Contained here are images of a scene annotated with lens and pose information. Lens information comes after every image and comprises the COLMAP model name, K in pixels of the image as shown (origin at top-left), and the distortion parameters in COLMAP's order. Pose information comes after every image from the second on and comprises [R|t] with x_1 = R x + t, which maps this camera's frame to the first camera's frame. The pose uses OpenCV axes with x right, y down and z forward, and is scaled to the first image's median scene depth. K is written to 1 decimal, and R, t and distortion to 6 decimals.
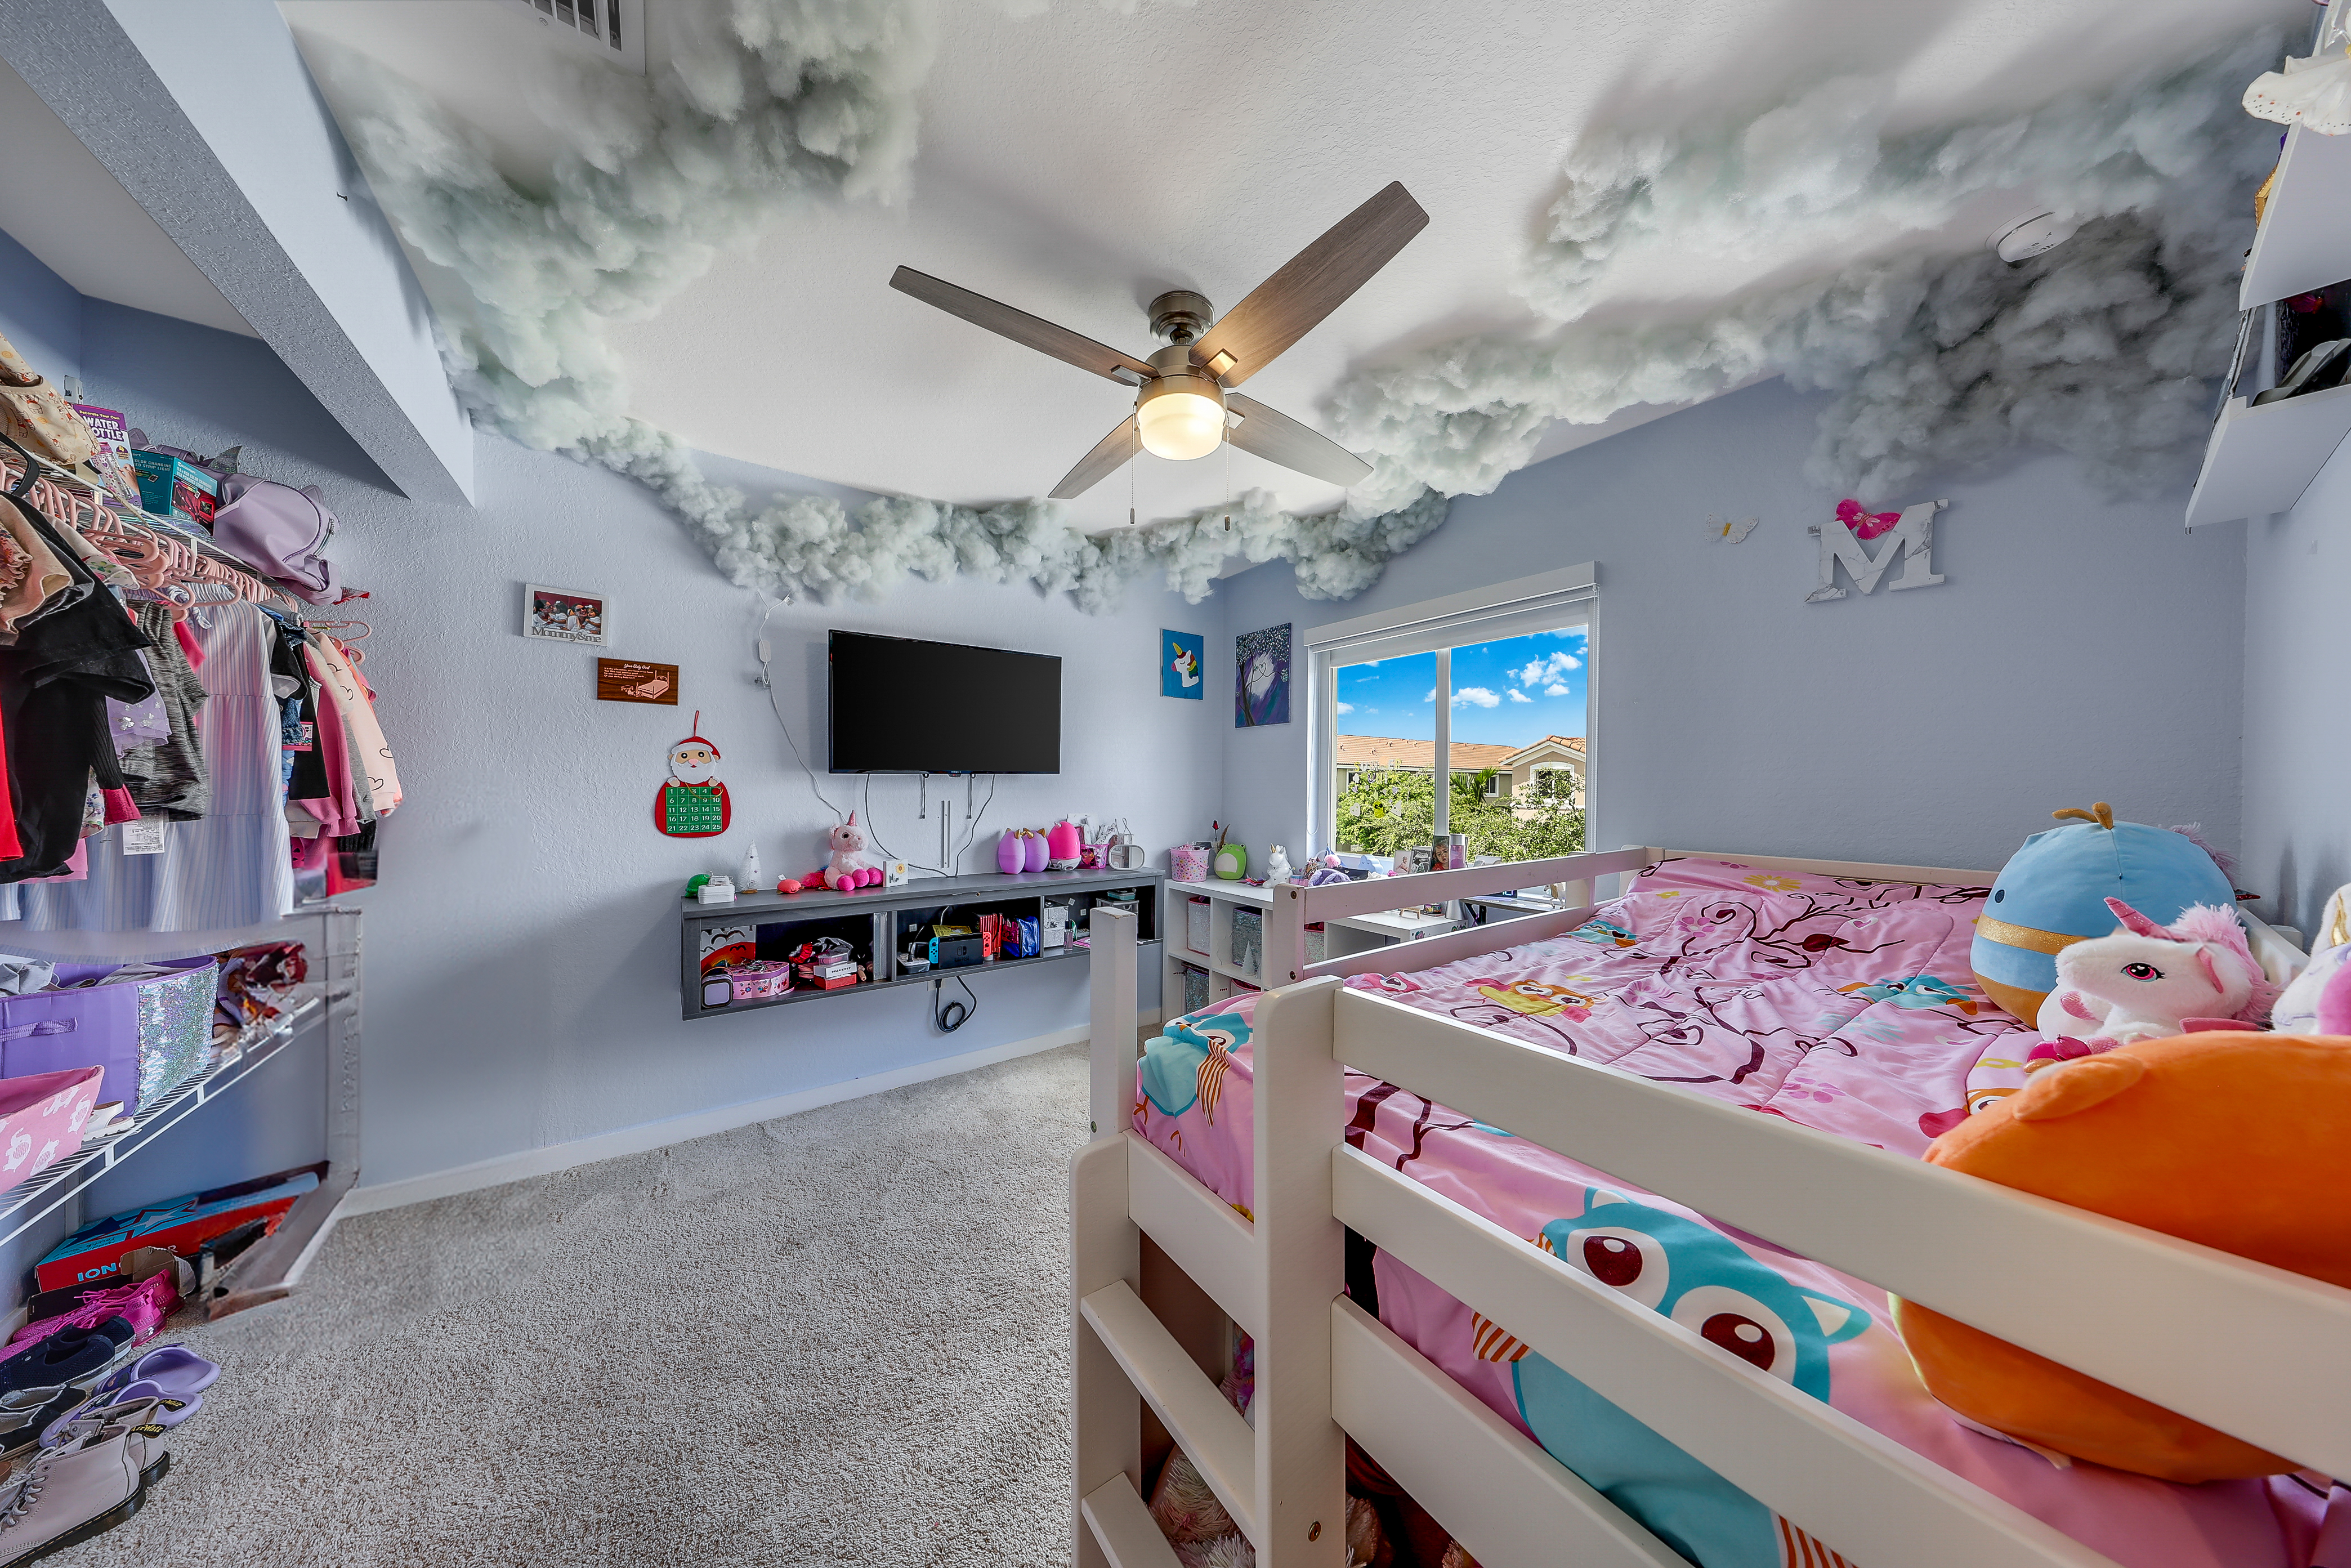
lens RADIAL K [[673.8, 0, 1136.1], [0, 673.8, 786.4], [0, 0, 1]] dist [-0.000490, -0.000035]
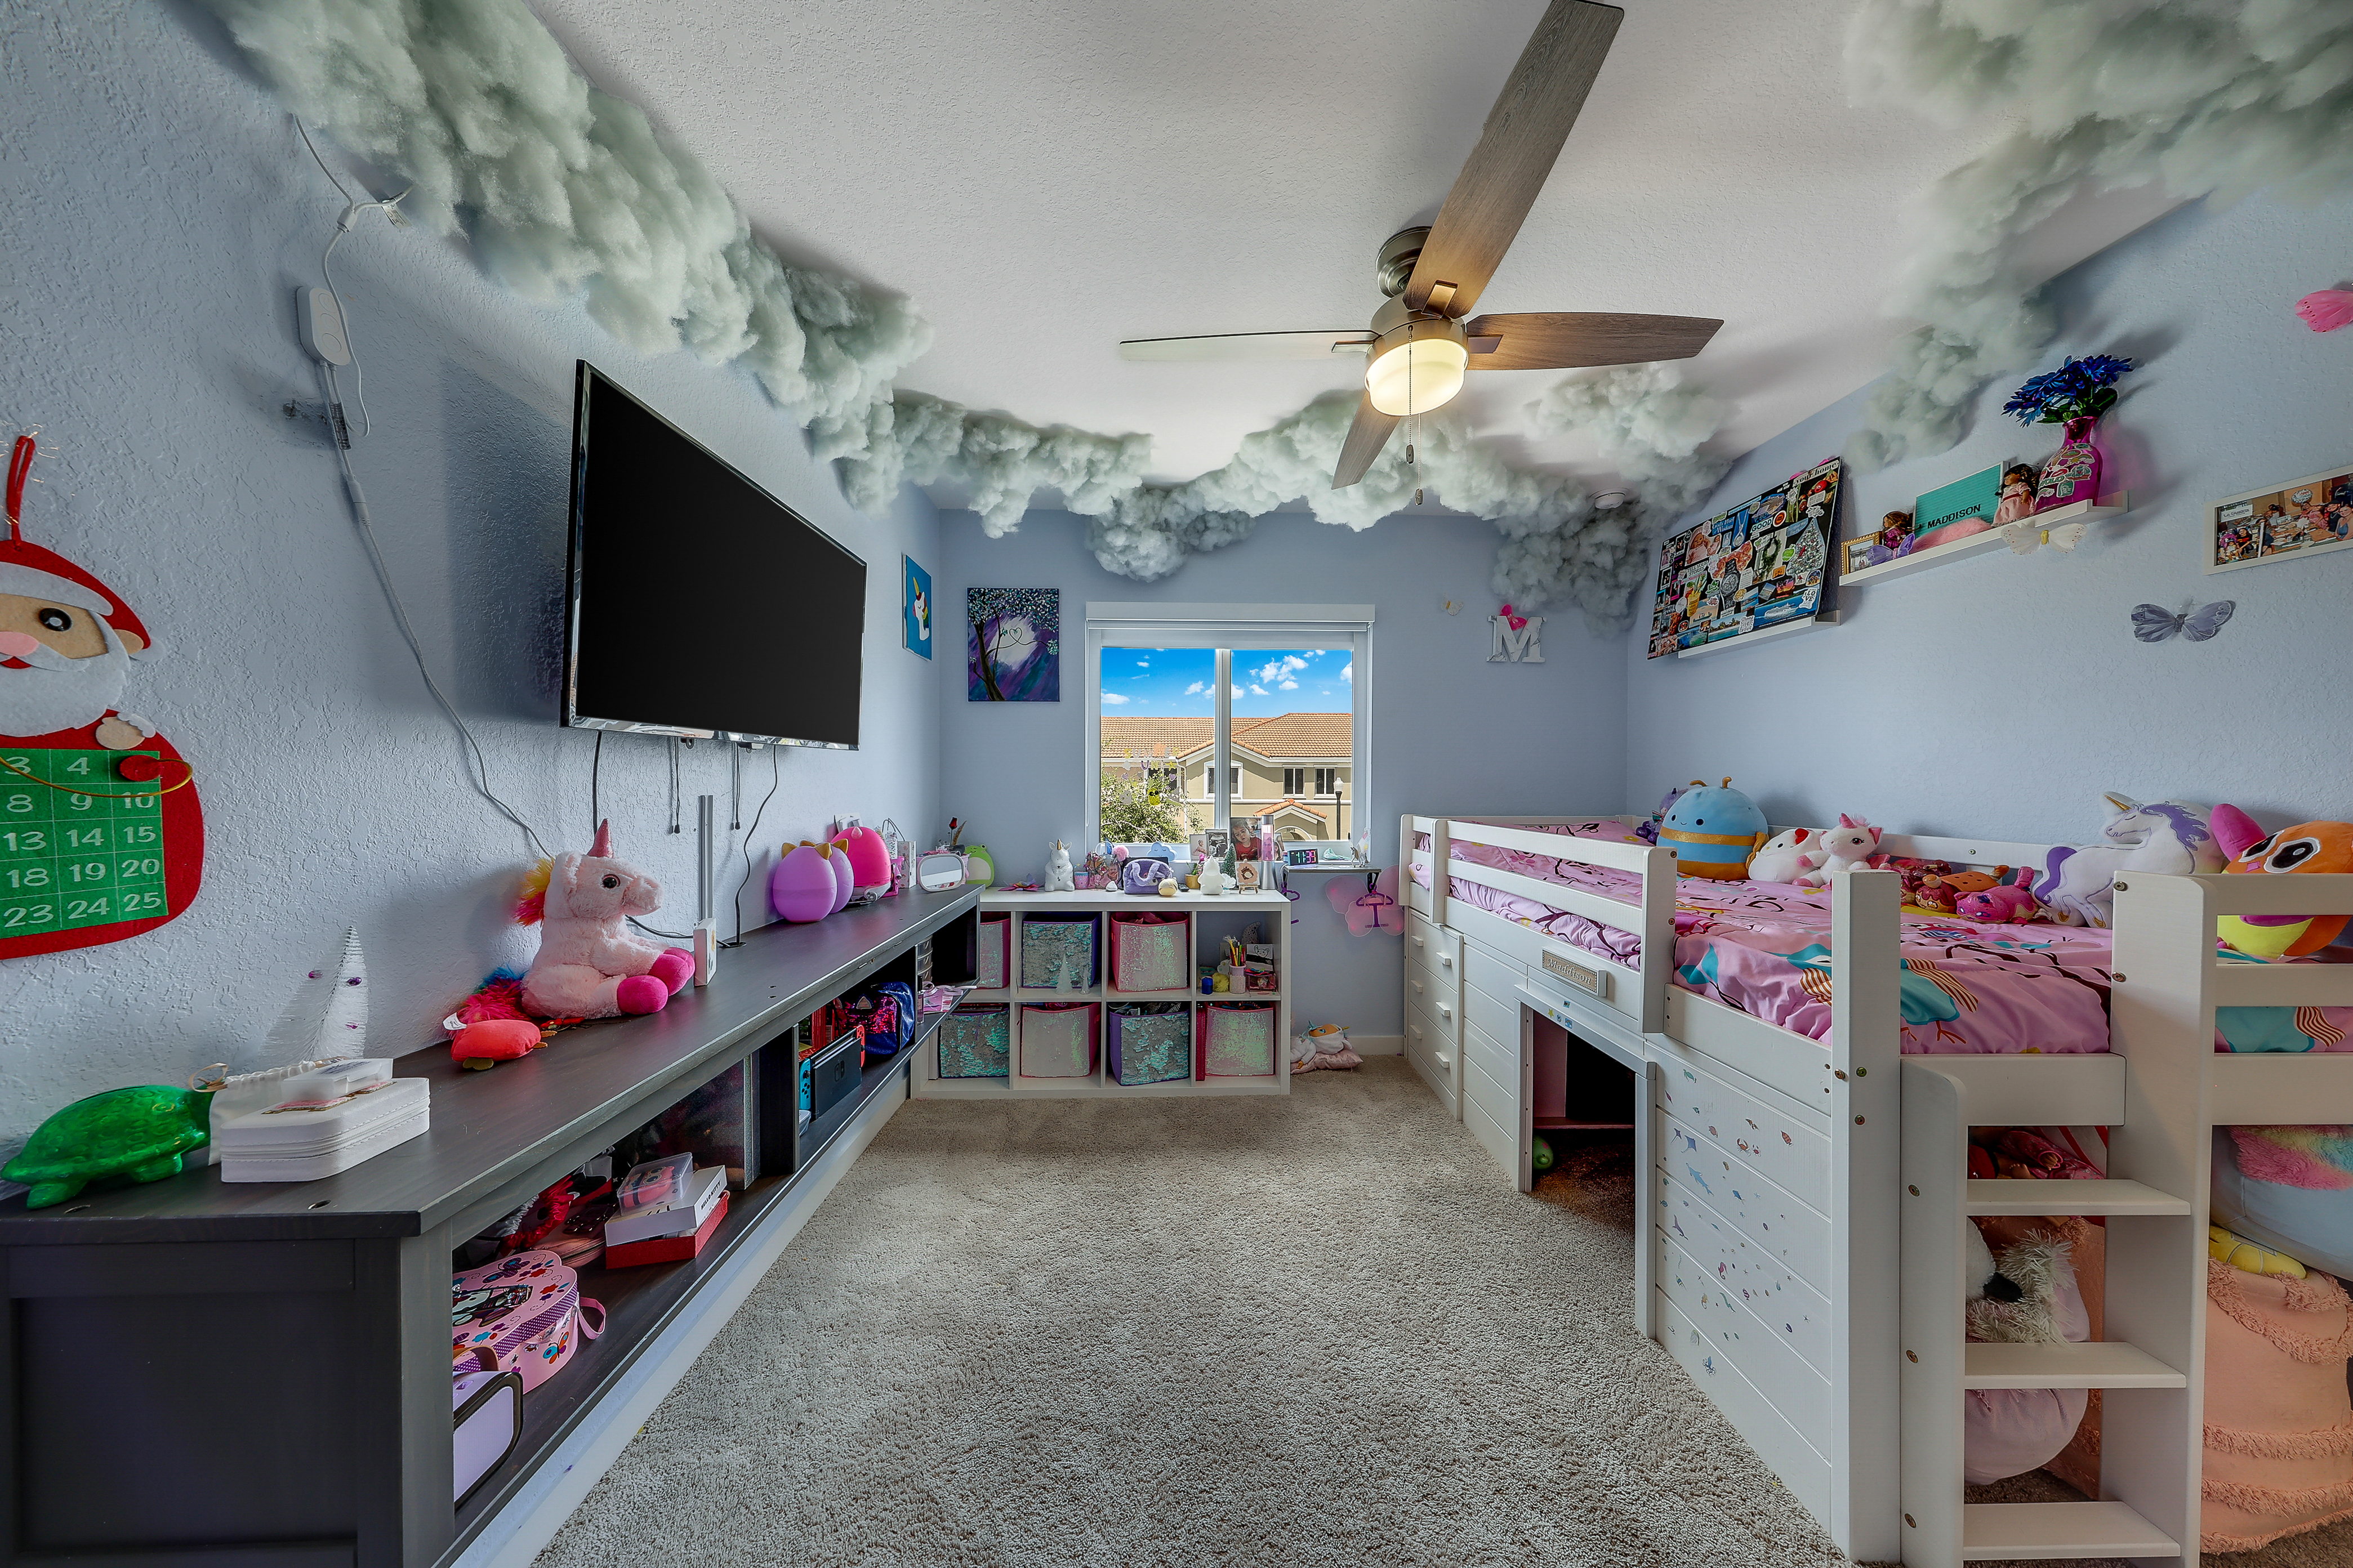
lens RADIAL K [[697.6, 0, 1176.5], [0, 697.6, 784.0], [0, 0, 1]] dist [0.001341, 0.000083]
pose [[0.552555, -0.005896, 0.833455, -0.527087], [0.002628, 0.999982, 0.005332, 0.011080], [-0.833472, -0.000755, 0.552561, 0.424383]]
